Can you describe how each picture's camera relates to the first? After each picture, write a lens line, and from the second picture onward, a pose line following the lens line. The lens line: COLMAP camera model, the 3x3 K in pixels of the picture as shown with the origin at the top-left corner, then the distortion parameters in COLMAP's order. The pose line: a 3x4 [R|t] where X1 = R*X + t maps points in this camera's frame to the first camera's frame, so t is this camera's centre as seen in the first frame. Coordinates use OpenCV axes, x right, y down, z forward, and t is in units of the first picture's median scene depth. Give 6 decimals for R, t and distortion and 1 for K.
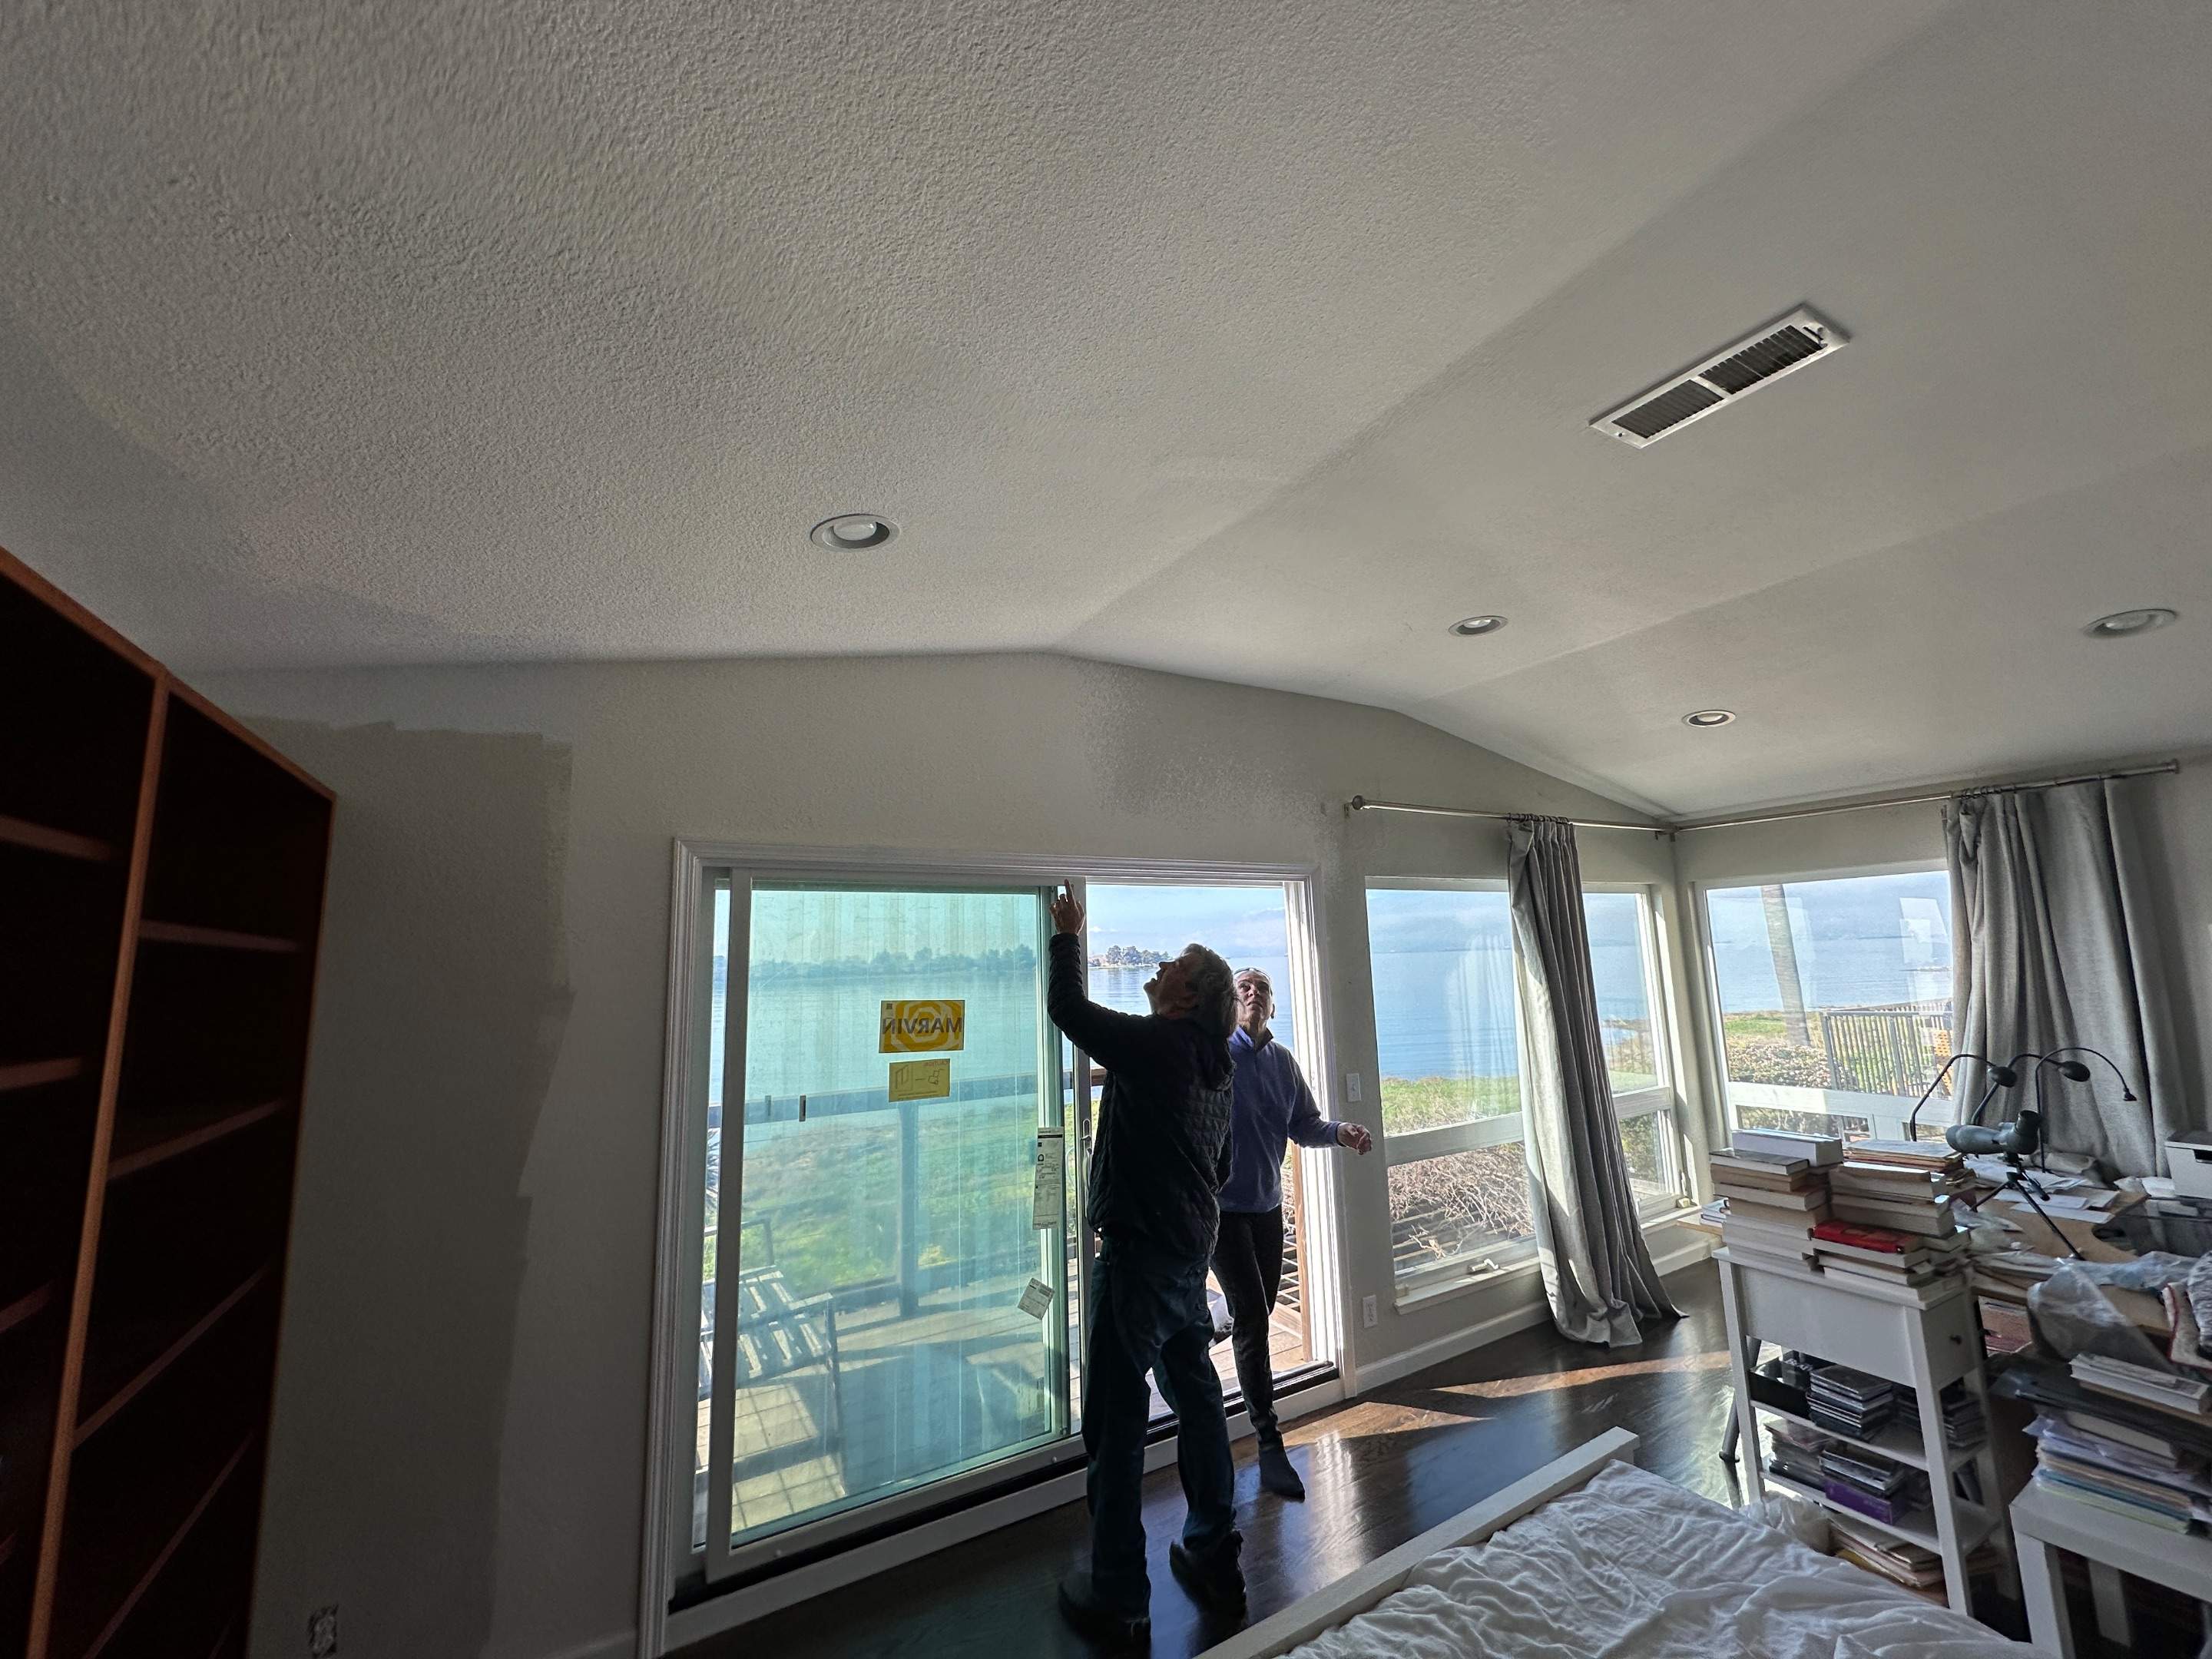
lens RADIAL K [[886.8, 0, 1090.5], [0, 886.8, 840.0], [0, 0, 1]] dist [-0.000863, 0.000606]
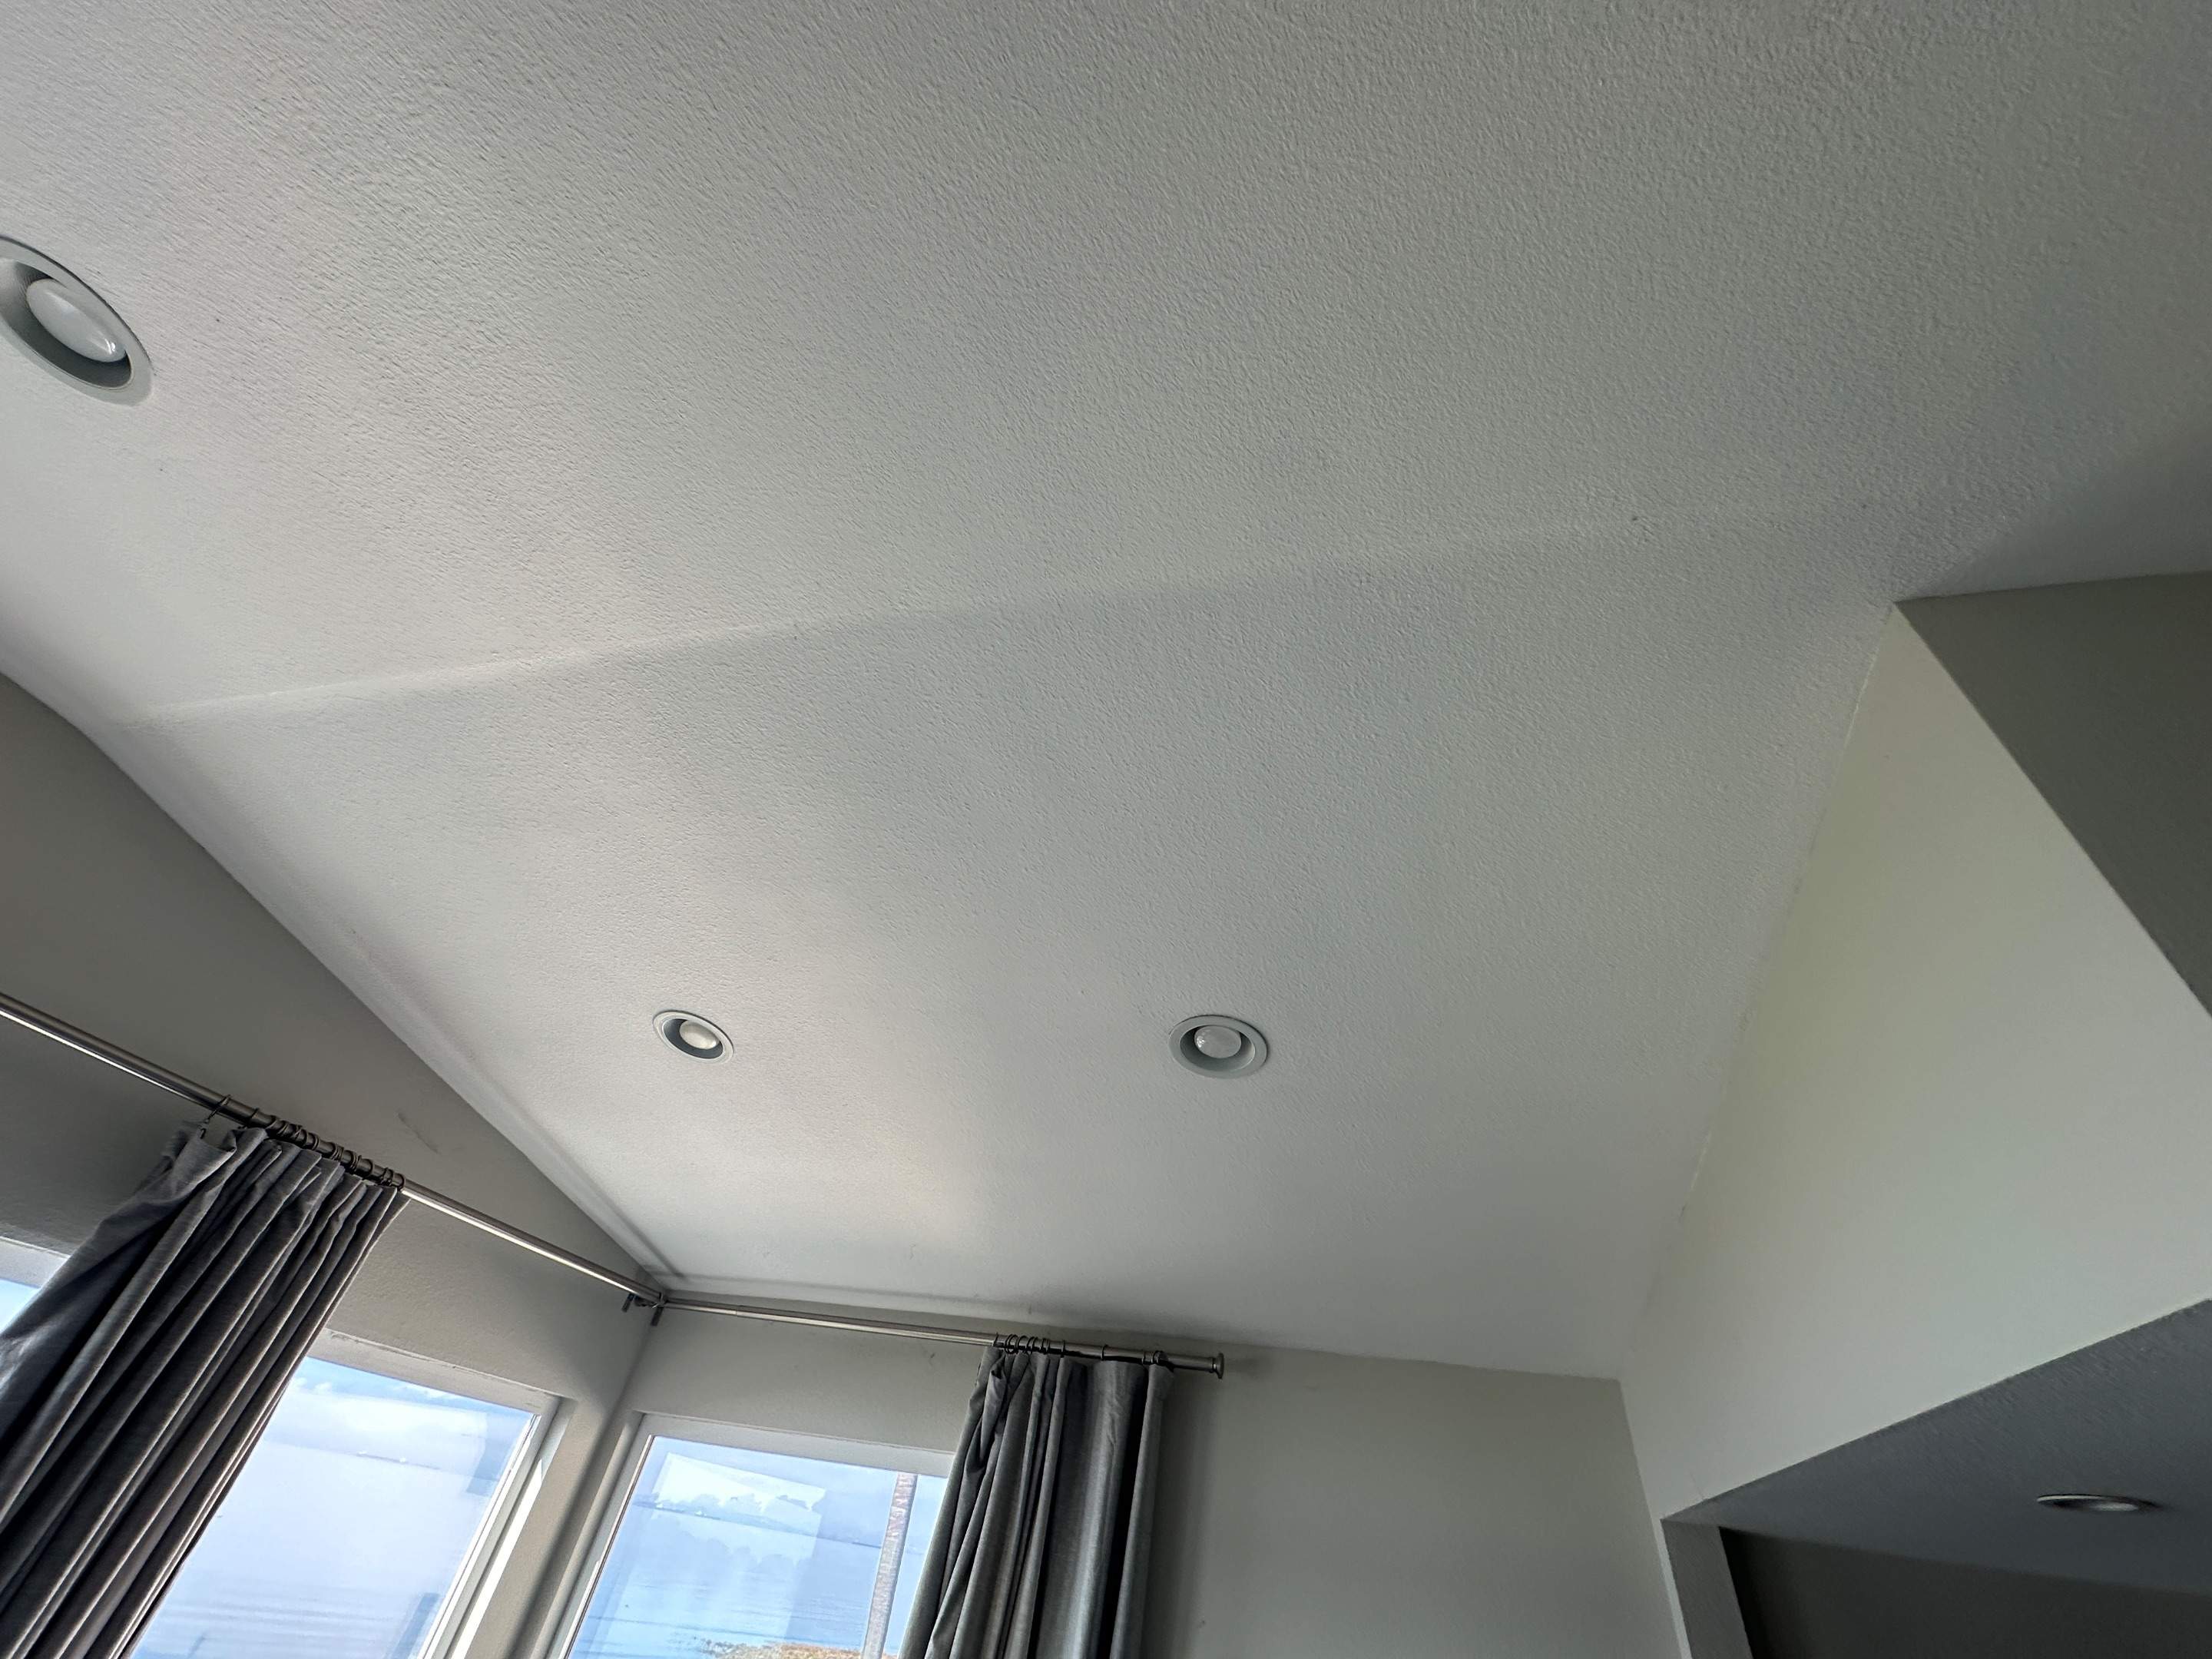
lens RADIAL K [[886.8, 0, 1117.5], [0, 886.8, 850.5], [0, 0, 1]] dist [-0.000863, 0.000606]
pose [[0.670335, 0.562729, 0.483721, 0.473370], [-0.252410, 0.785906, -0.564483, 0.009551], [-0.697811, 0.256297, 0.668859, 0.381036]]
